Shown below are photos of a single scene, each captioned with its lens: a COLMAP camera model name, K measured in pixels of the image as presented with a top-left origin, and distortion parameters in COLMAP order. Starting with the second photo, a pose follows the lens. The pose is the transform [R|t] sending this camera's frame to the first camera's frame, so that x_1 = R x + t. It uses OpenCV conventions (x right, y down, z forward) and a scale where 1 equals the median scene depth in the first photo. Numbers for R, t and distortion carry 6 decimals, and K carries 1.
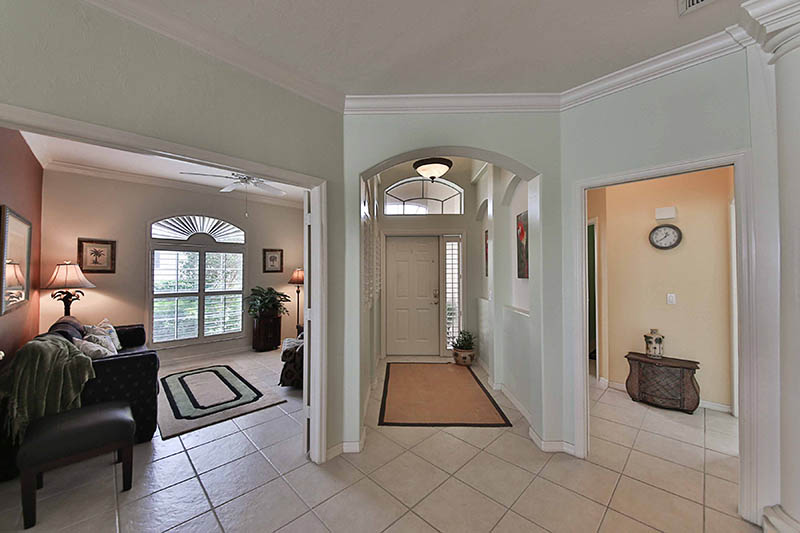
lens RADIAL K [[295.8, 0, 404.2], [0, 295.8, 267.1], [0, 0, 1]] dist [-0.002012, -0.000801]
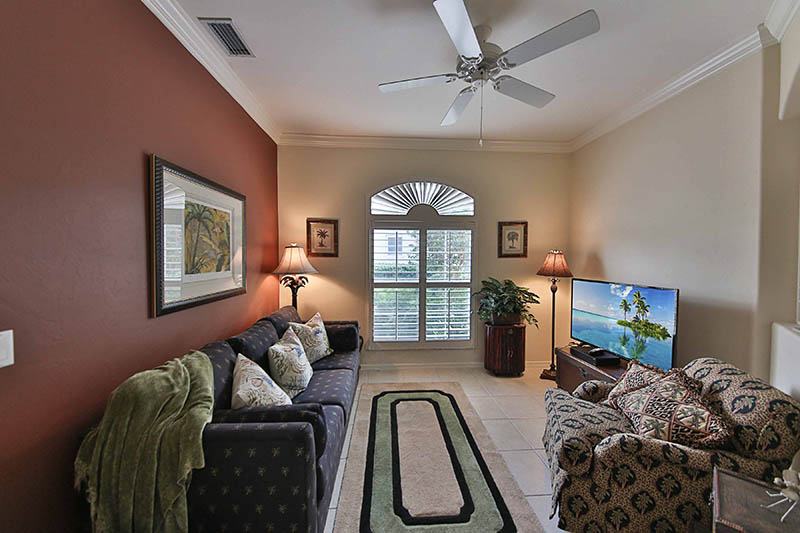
lens RADIAL K [[295.8, 0, 401.0], [0, 295.8, 265.6], [0, 0, 1]] dist [-0.002012, -0.000801]
pose [[0.749117, 0.021441, -0.662090, -0.223705], [0.006434, 0.999193, 0.039638, 0.010526], [0.662406, -0.033953, 0.748375, 0.394336]]
